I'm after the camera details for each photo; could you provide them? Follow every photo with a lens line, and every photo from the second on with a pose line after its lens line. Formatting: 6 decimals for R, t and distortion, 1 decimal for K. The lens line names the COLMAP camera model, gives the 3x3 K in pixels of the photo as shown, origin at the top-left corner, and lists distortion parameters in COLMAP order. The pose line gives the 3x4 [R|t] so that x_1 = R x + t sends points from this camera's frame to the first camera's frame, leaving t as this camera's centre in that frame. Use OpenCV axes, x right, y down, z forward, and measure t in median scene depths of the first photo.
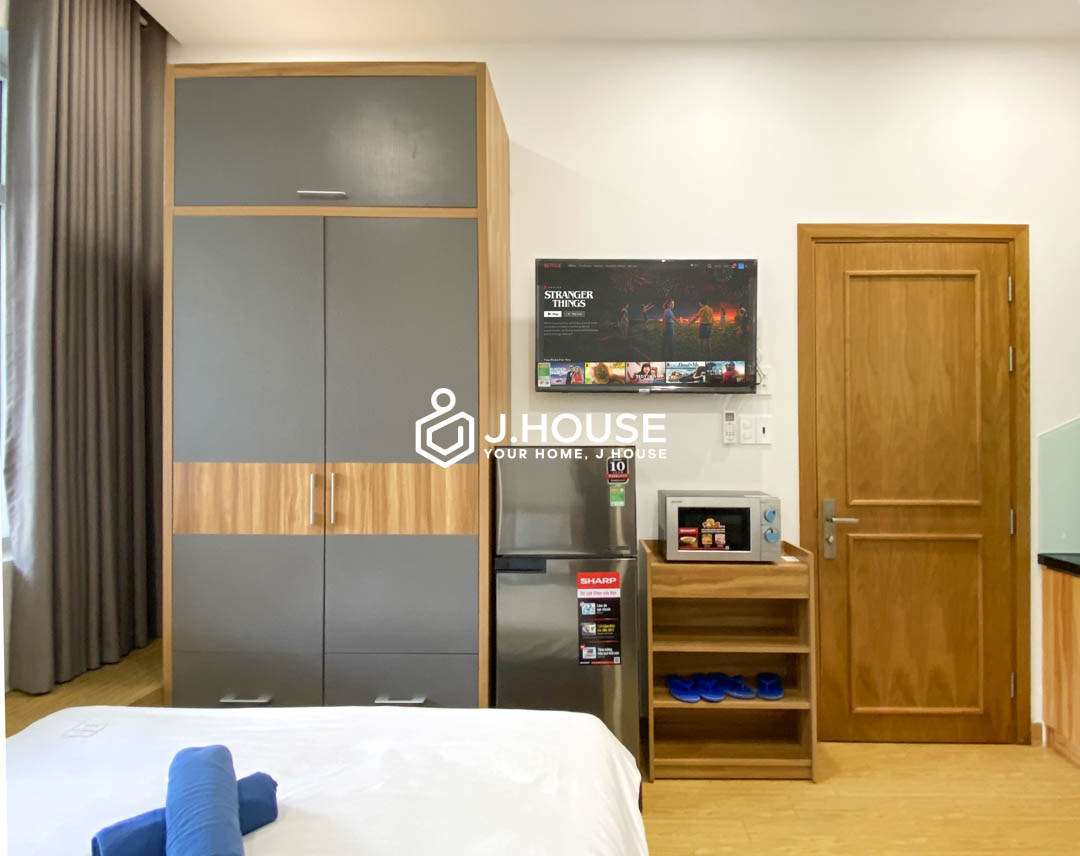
lens RADIAL K [[722.9, 0, 625.7], [0, 722.9, 422.3], [0, 0, 1]] dist [0.116550, -0.115083]
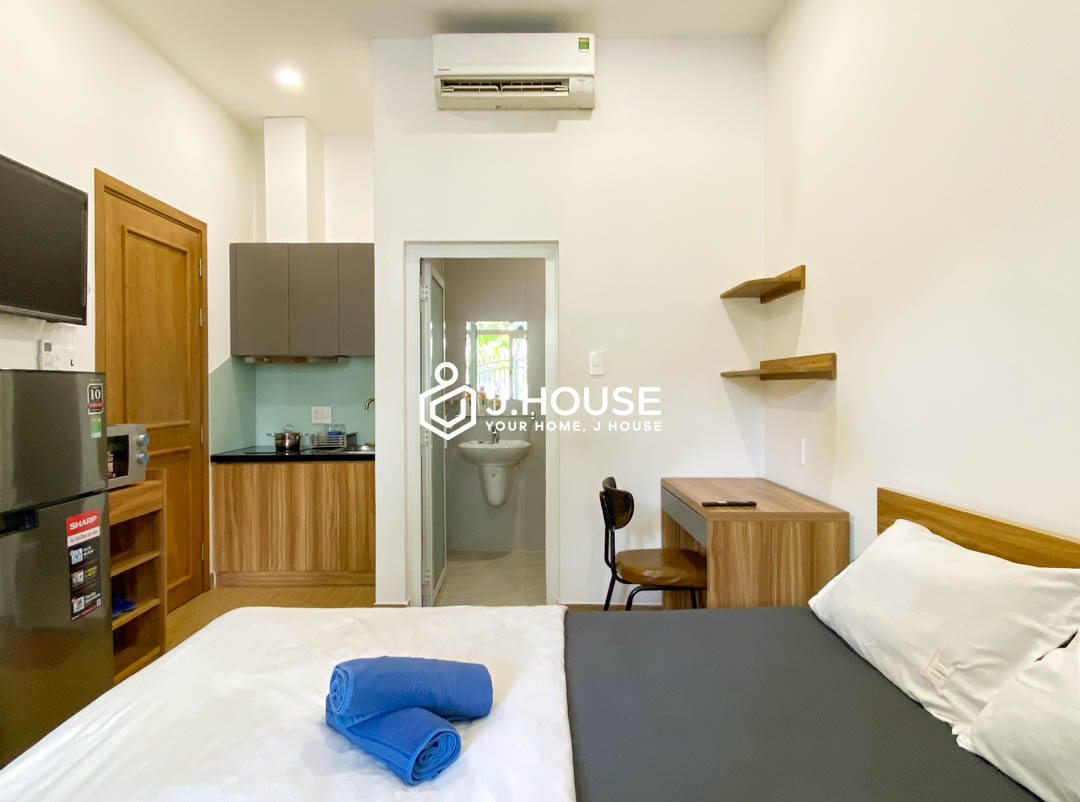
lens RADIAL K [[638.5, 0, 539.6], [0, 638.5, 380.8], [0, 0, 1]] dist [0.005615, 0.001655]
pose [[-0.006428, 0.008925, 0.999940, -0.825091], [-0.006753, 0.999937, -0.008968, 0.046957], [-0.999957, -0.006810, -0.006367, 0.443428]]
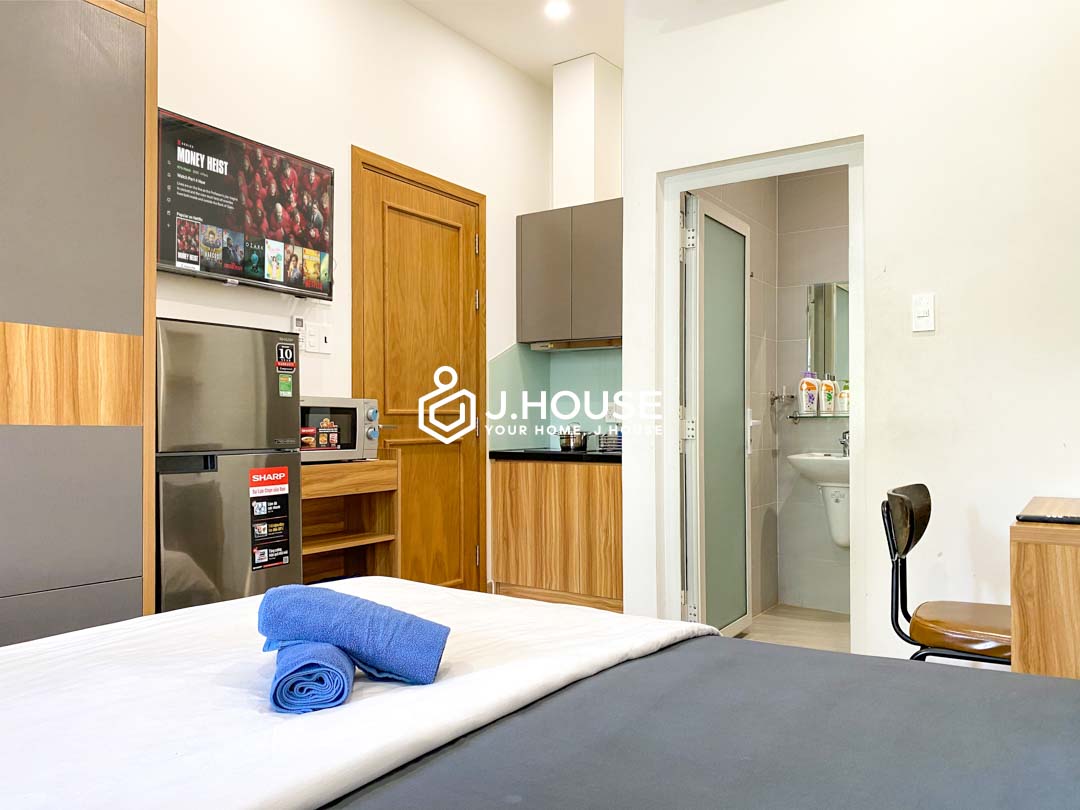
lens RADIAL K [[822.2, 0, 540.0], [0, 822.2, 405.0], [0, 0, 1]] dist [0.068149, 0.000412]
pose [[0.568255, 0.018542, 0.822644, -0.696502], [-0.011993, 0.999827, -0.014251, 0.137590], [-0.822765, -0.001768, 0.568379, 0.129817]]
